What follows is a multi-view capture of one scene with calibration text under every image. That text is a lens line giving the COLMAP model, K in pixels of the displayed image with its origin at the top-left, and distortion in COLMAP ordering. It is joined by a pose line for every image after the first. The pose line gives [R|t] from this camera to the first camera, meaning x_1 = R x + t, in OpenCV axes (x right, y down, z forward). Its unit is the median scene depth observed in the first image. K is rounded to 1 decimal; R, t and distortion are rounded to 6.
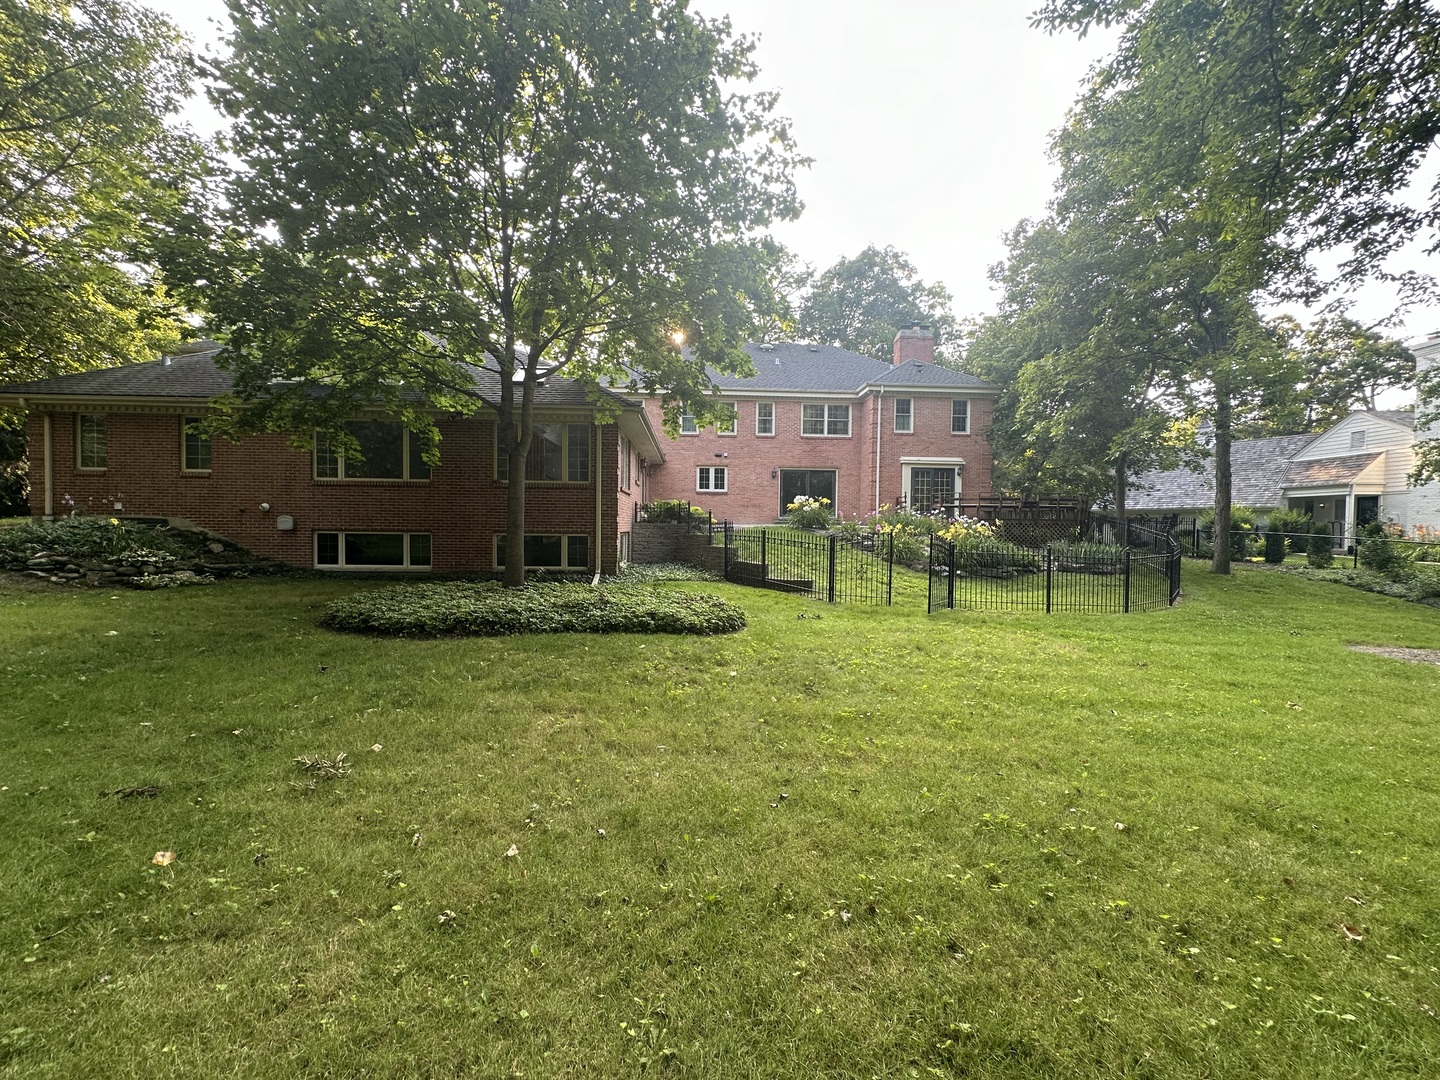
lens RADIAL K [[578.1, 0, 719.6], [0, 578.1, 538.6], [0, 0, 1]] dist [-0.004400, 0.000665]
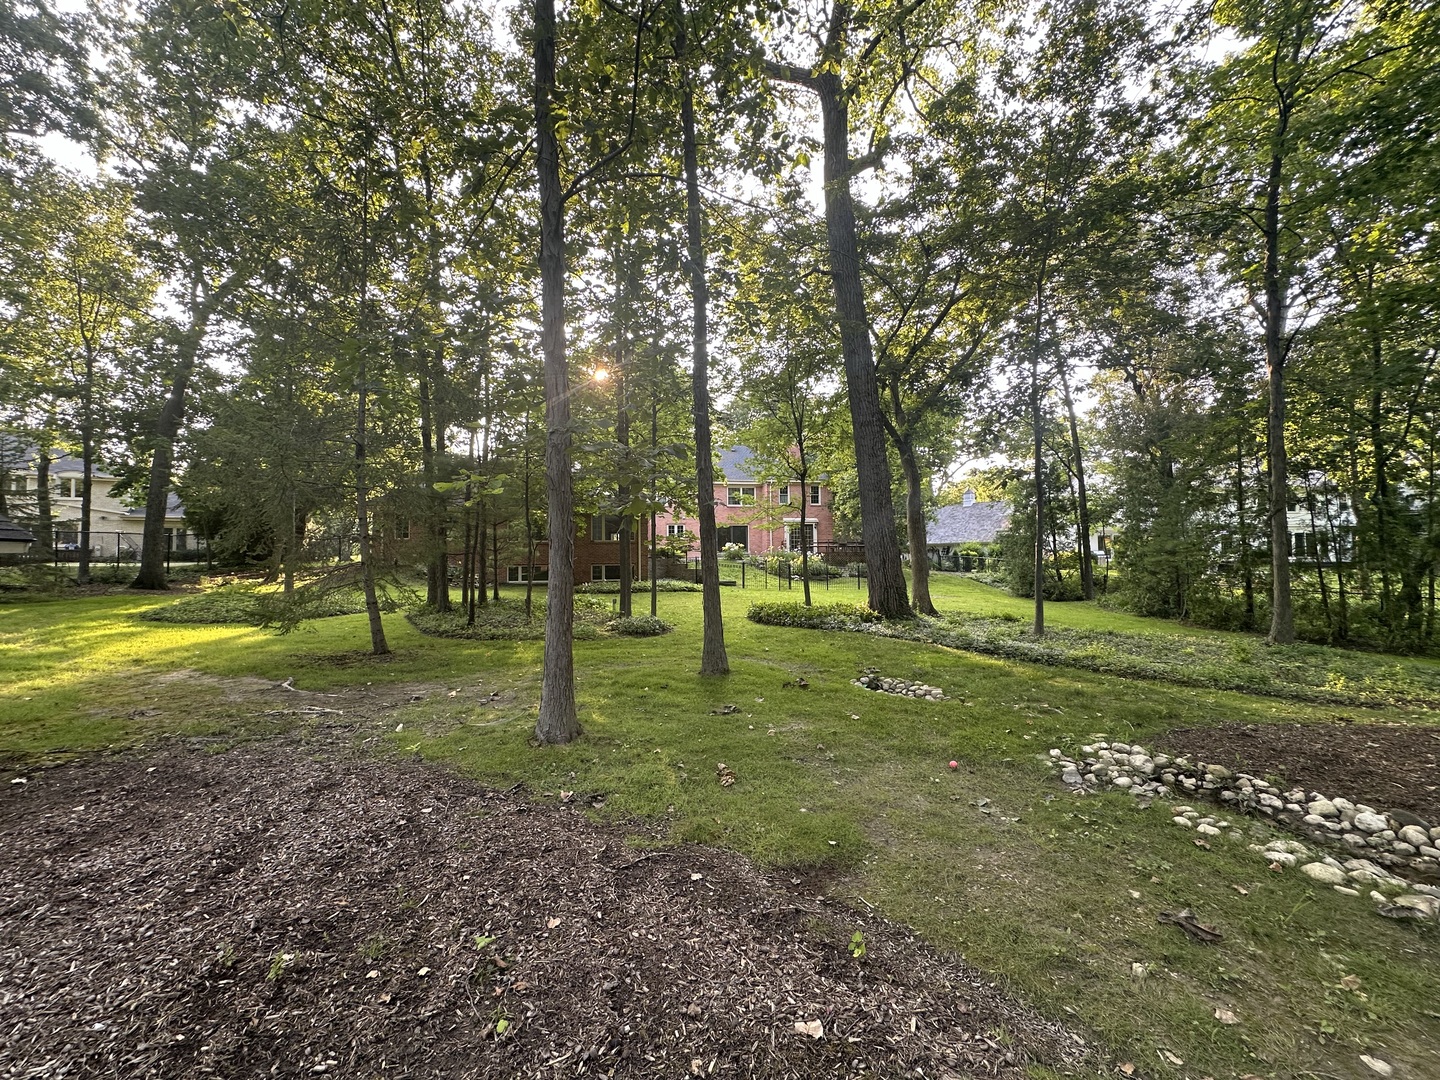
lens RADIAL K [[578.1, 0, 720.8], [0, 578.1, 543.0], [0, 0, 1]] dist [-0.004400, 0.000665]
pose [[0.990770, -0.017672, 0.134398, -0.146202], [0.024296, 0.998561, -0.047810, 0.018151], [-0.133360, 0.050634, 0.989773, -0.909232]]
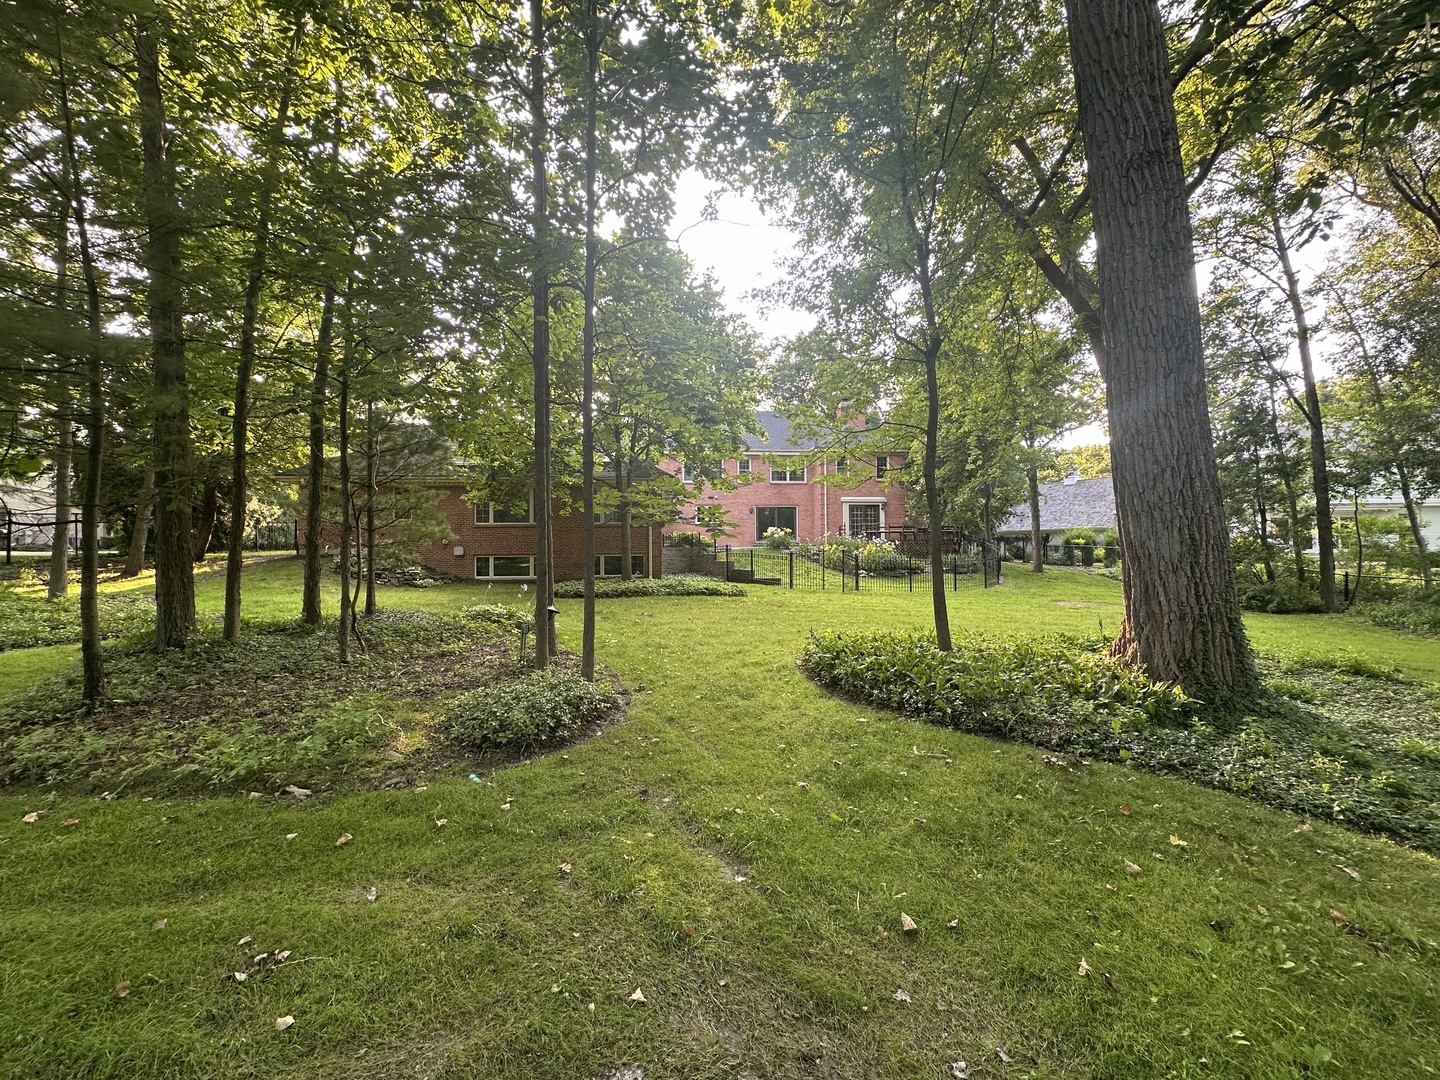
lens RADIAL K [[578.1, 0, 719.1], [0, 578.1, 543.9], [0, 0, 1]] dist [-0.004400, 0.000665]
pose [[0.998470, -0.018482, 0.052122, -0.074175], [0.020209, 0.999257, -0.032808, 0.015314], [-0.051477, 0.033811, 0.998102, -0.480714]]
